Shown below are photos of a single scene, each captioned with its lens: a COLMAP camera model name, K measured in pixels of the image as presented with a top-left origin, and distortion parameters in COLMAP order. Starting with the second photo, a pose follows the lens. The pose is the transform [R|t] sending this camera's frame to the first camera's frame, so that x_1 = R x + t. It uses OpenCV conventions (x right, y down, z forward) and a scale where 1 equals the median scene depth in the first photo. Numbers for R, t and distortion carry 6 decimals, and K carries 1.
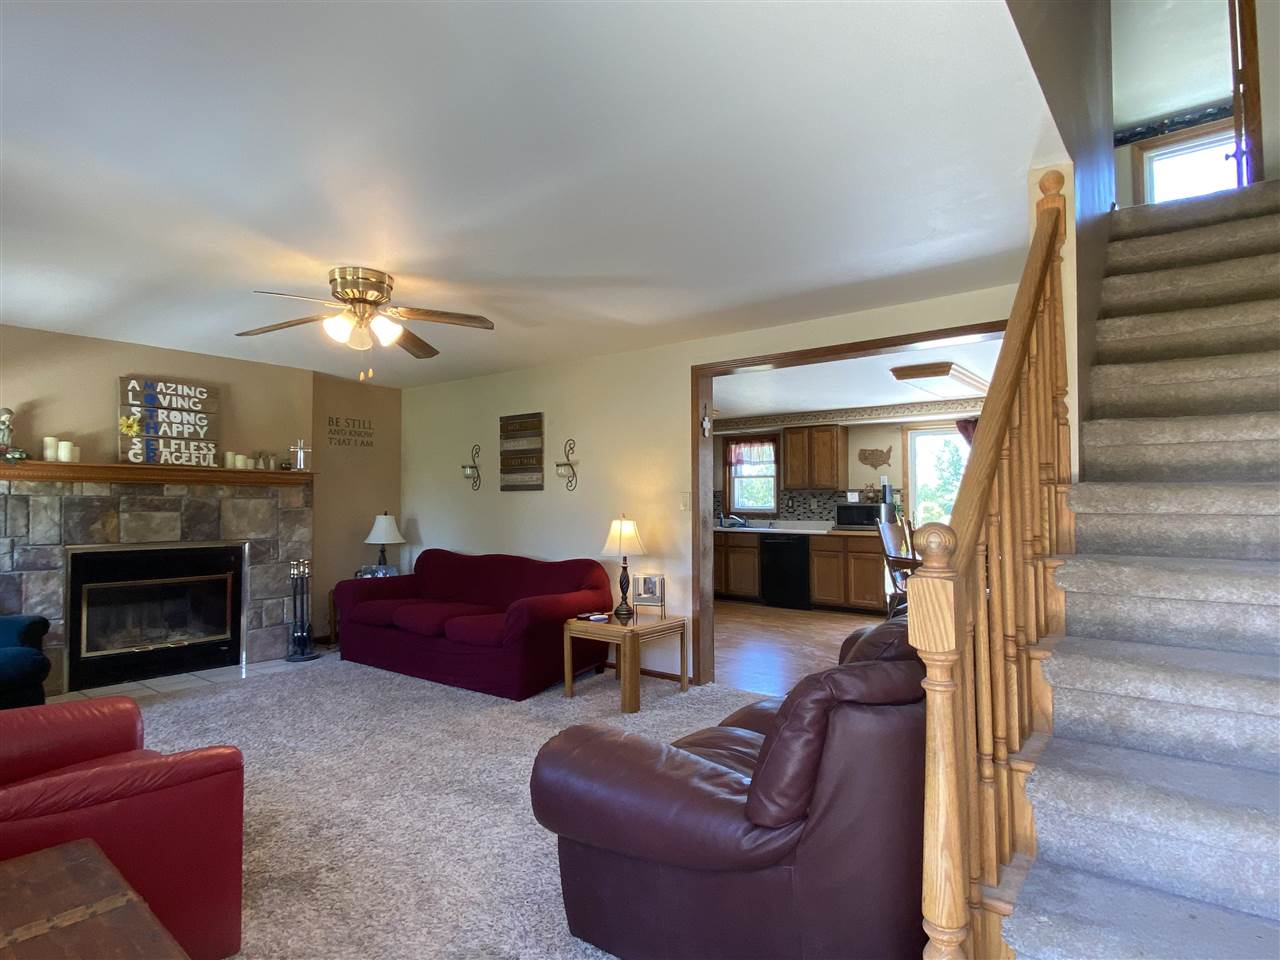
lens RADIAL K [[705.3, 0, 645.7], [0, 705.3, 481.9], [0, 0, 1]] dist [0.033497, -0.032693]
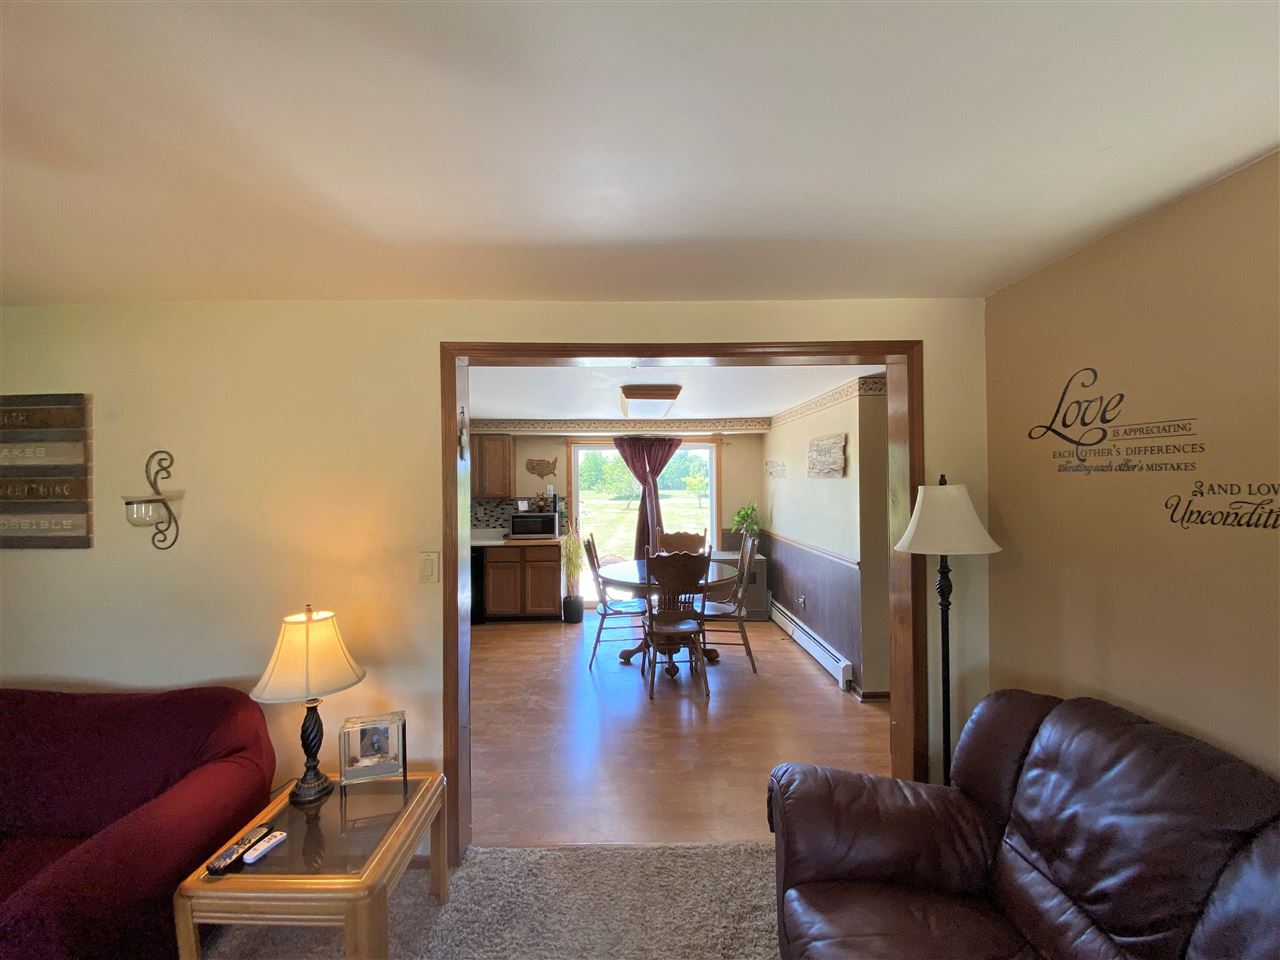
lens RADIAL K [[508.6, 0, 635.5], [0, 508.6, 480.5], [0, 0, 1]] dist [0.039947, -0.034544]
pose [[0.779220, -0.004373, 0.626735, -0.073925], [-0.010828, 0.999732, 0.020438, -0.051611], [-0.626657, -0.022711, 0.778964, 0.504866]]
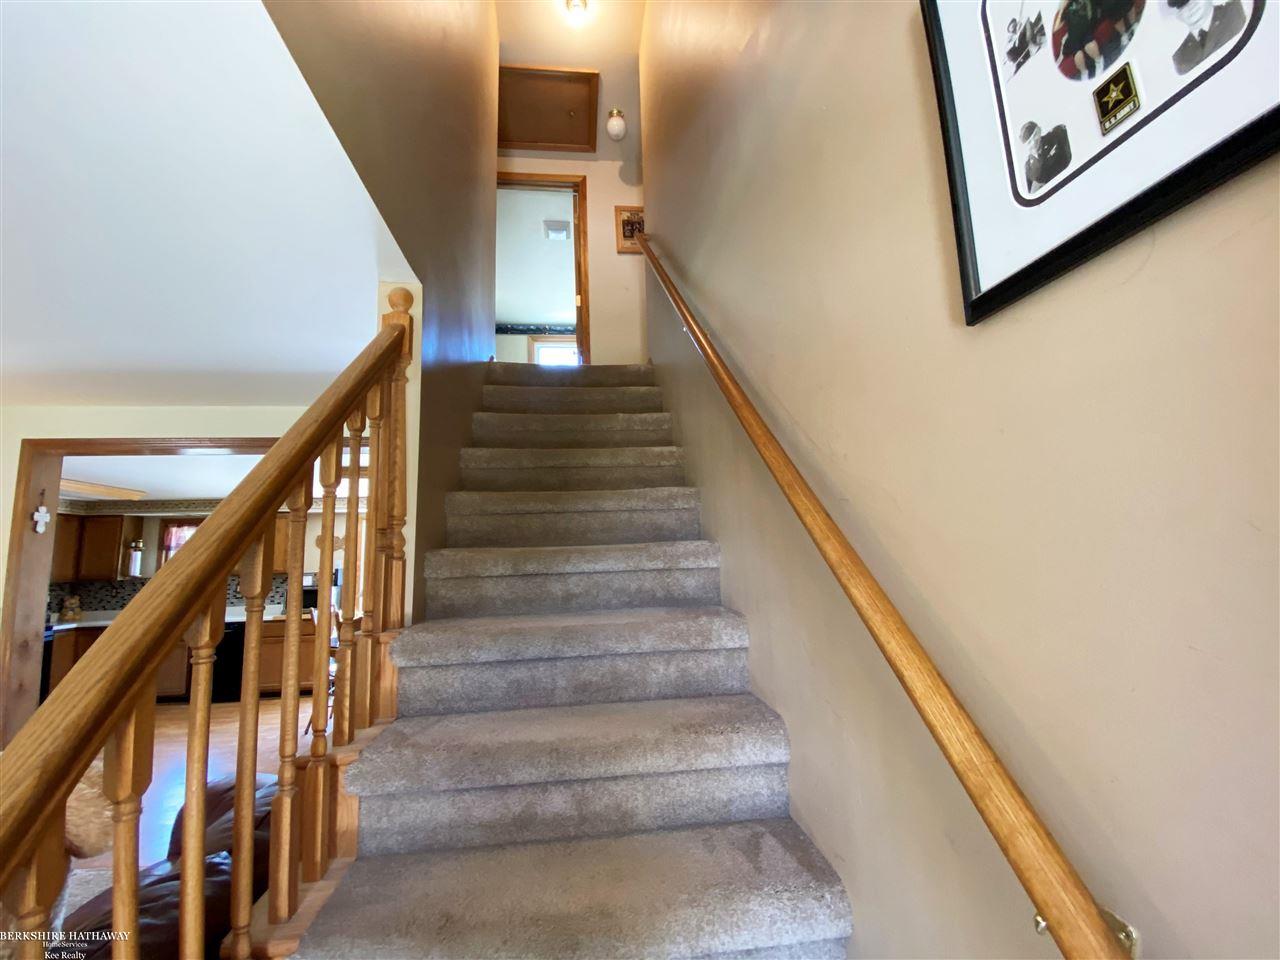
lens RADIAL K [[516.9, 0, 640.0], [0, 516.9, 480.0], [0, 0, 1]] dist [-0.014867, -0.000090]
pose [[0.703224, 0.082641, 0.706149, 0.139232], [0.012546, 0.991624, -0.128545, -0.037703], [-0.710857, 0.099256, 0.696298, 0.134845]]
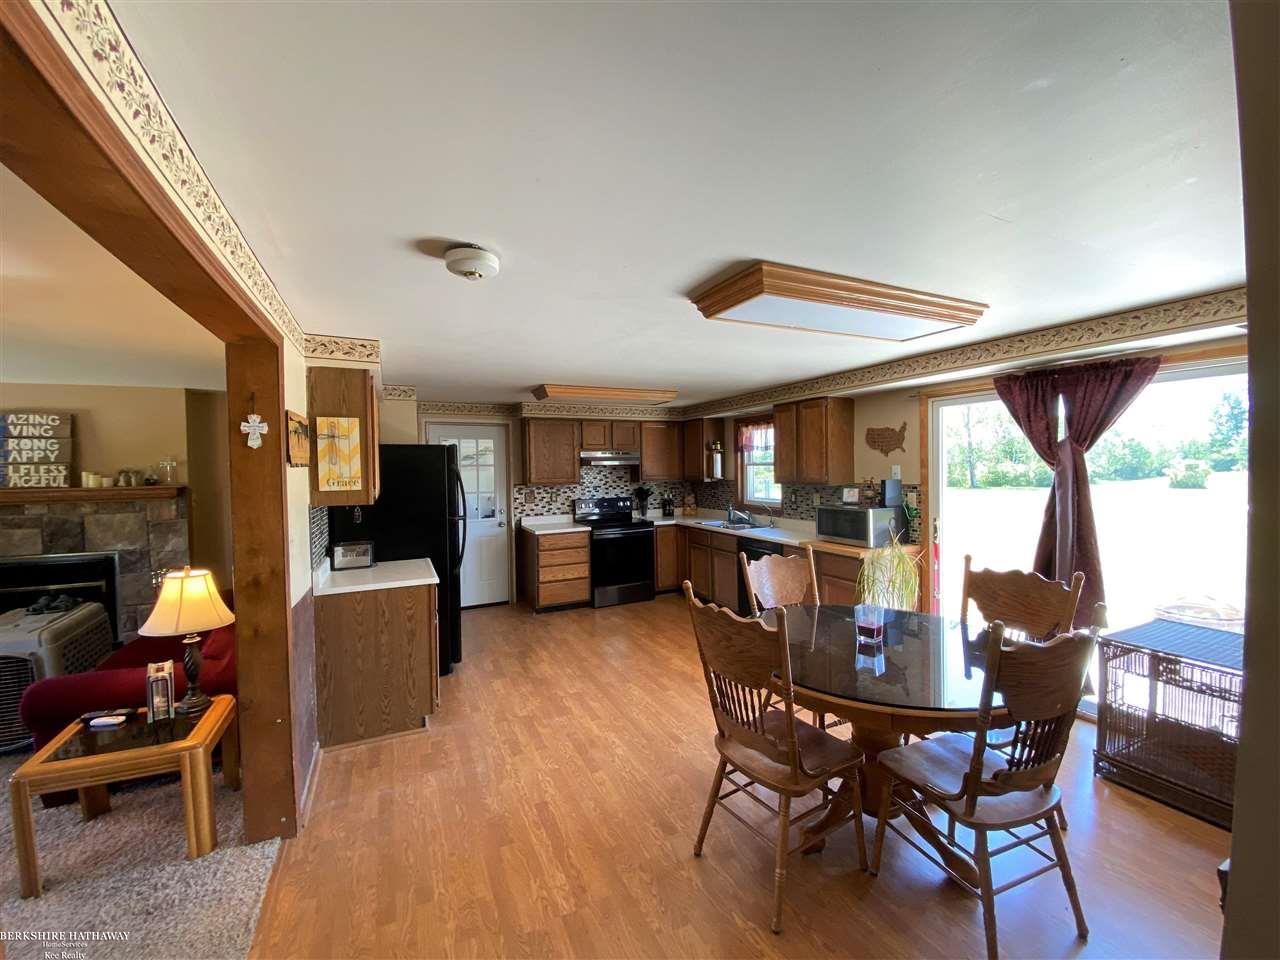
lens RADIAL K [[508.6, 0, 635.5], [0, 508.6, 480.5], [0, 0, 1]] dist [0.039947, -0.034544]
pose [[0.899403, -0.004726, -0.437095, 0.520321], [0.030308, 0.998209, 0.051572, -0.044459], [0.436069, -0.059631, 0.897935, 0.684273]]
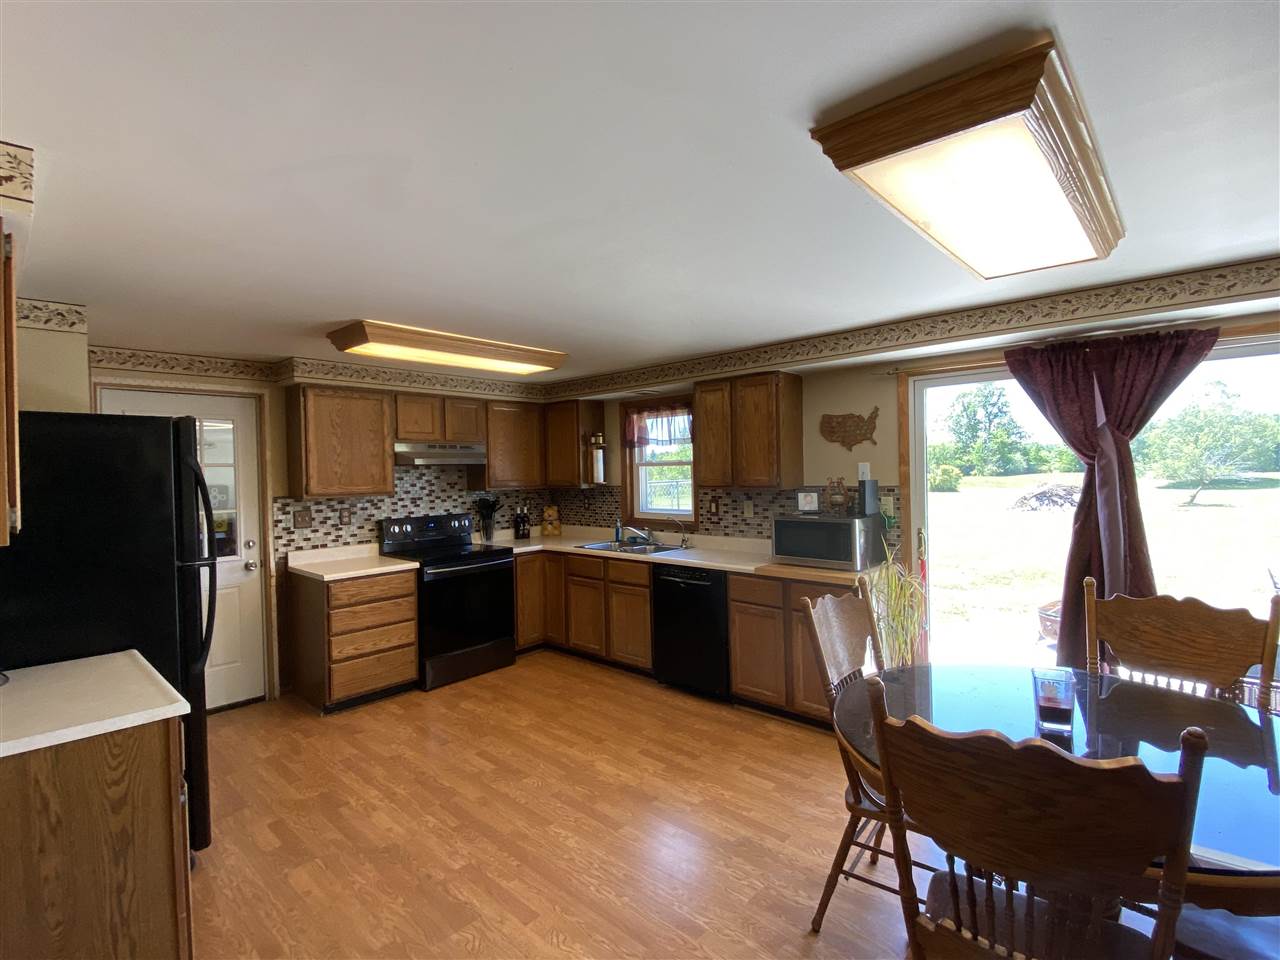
lens RADIAL K [[620.0, 0, 640.0], [0, 620.0, 480.0], [0, 0, 1]] dist [0.047673, -0.034074]
pose [[0.996898, -0.020794, -0.075914, 0.318165], [0.024305, 0.998663, 0.045628, -0.033887], [0.074864, -0.047332, 0.996070, 0.804370]]
